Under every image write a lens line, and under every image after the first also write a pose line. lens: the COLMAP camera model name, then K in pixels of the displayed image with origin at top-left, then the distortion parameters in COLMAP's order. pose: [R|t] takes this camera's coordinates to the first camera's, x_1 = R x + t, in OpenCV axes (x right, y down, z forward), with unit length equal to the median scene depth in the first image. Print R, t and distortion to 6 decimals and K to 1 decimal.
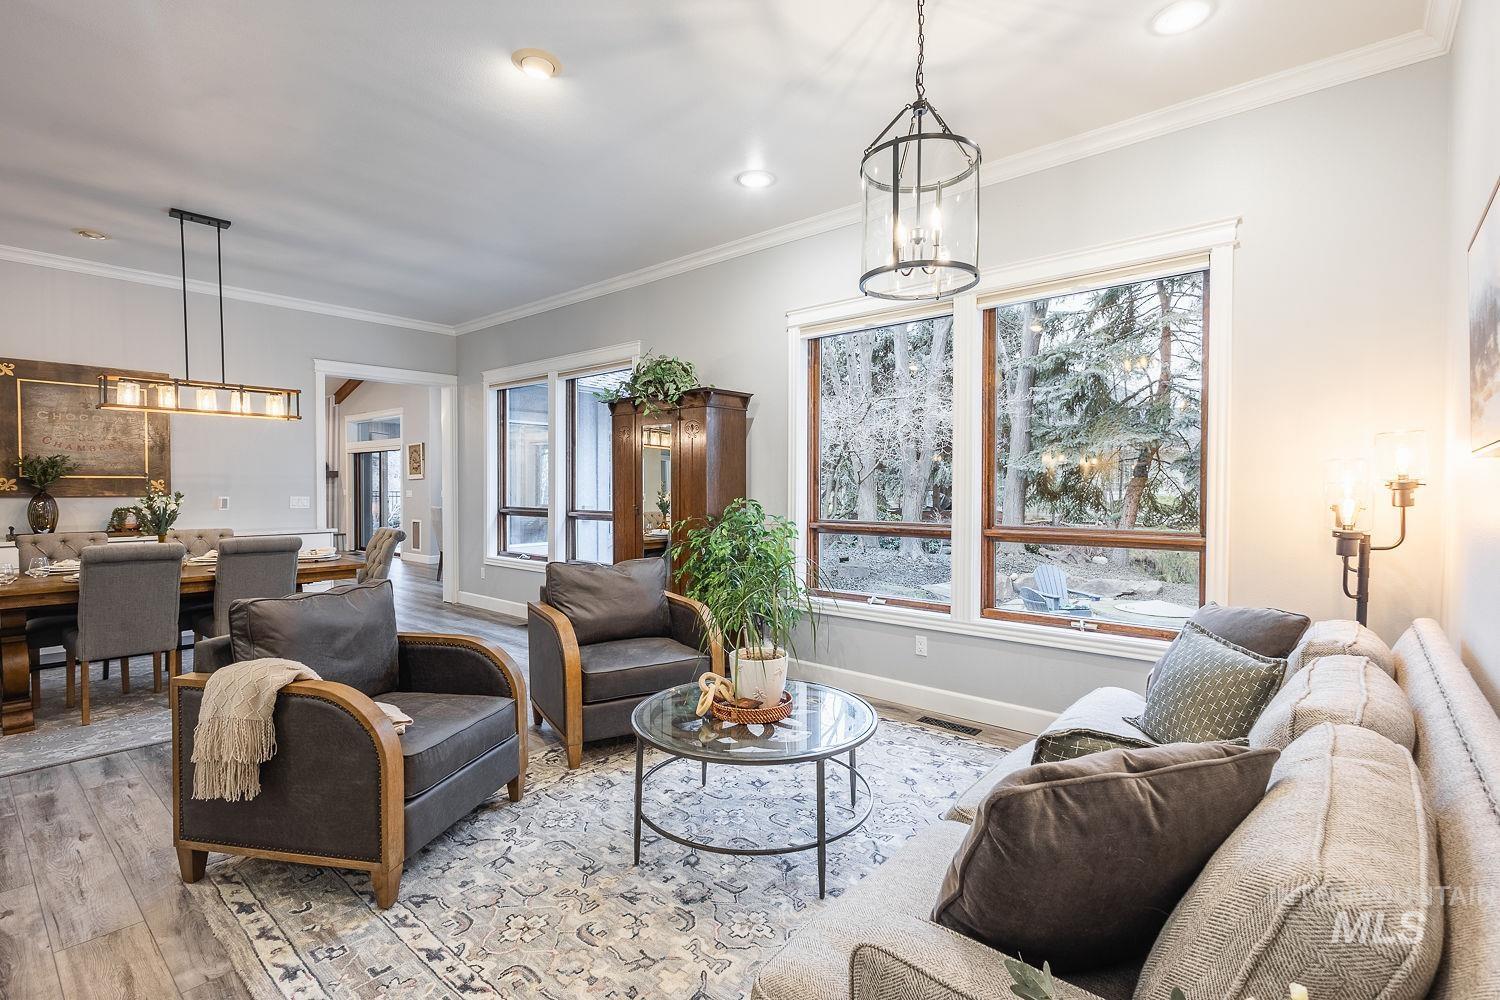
lens RADIAL K [[698.3, 0, 752.1], [0, 698.3, 496.9], [0, 0, 1]] dist [0.004297, -0.001164]
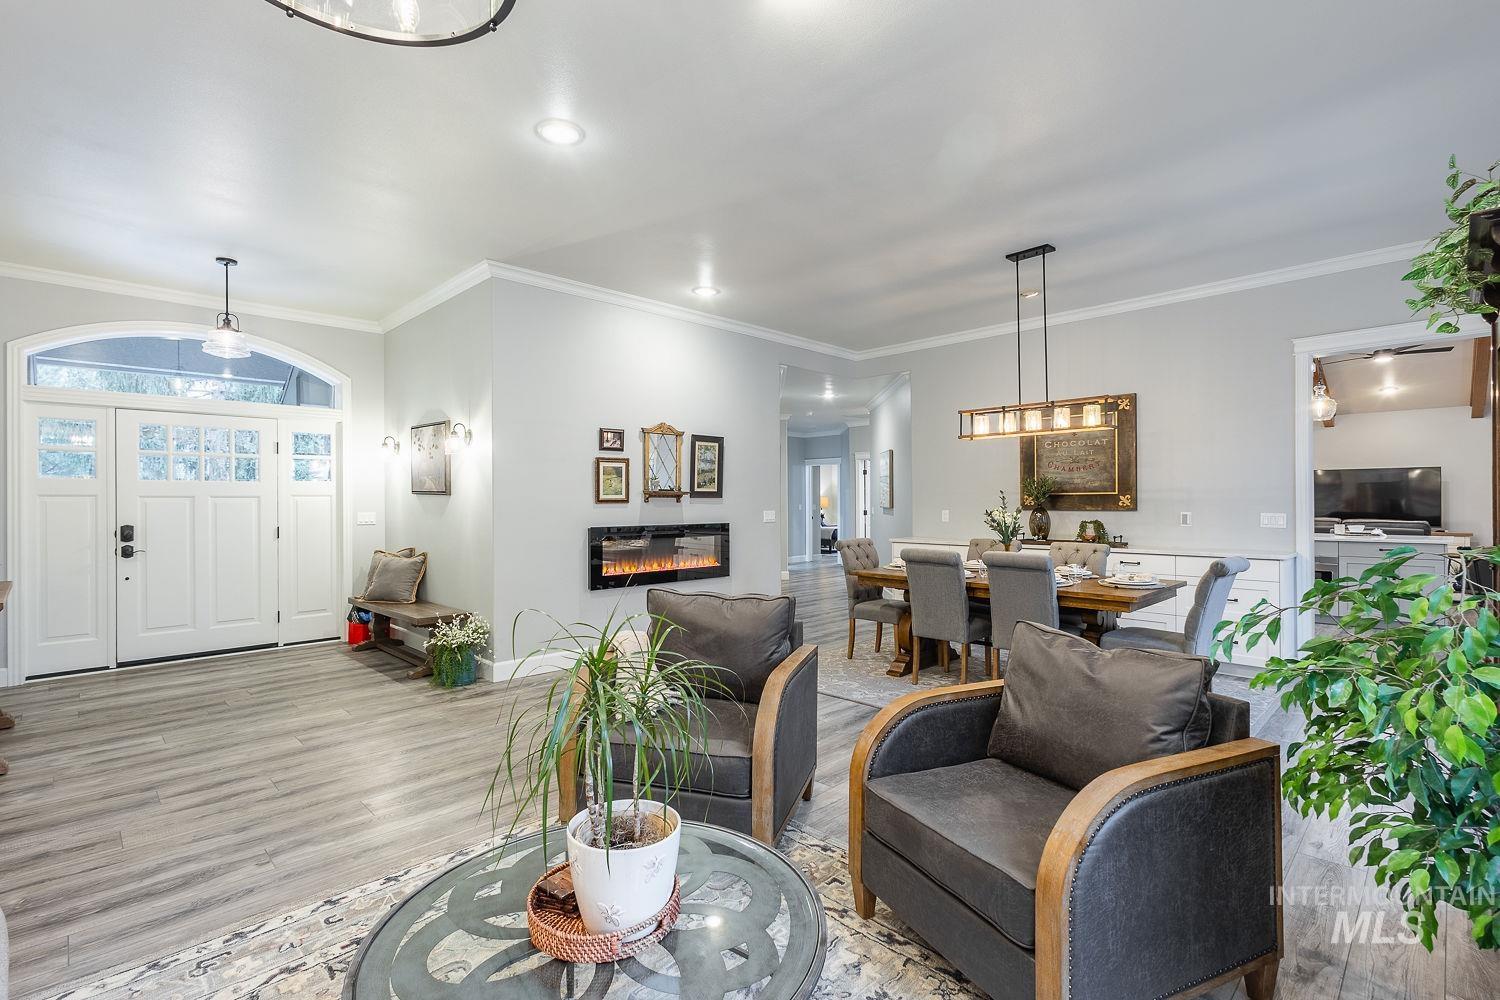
lens RADIAL K [[698.3, 0, 753.5], [0, 698.3, 500.2], [0, 0, 1]] dist [0.004297, -0.001164]
pose [[-0.089277, 0.002986, -0.996002, 0.338797], [-0.011699, 0.999923, 0.004046, -0.019199], [0.995938, 0.012014, -0.089235, 0.722881]]
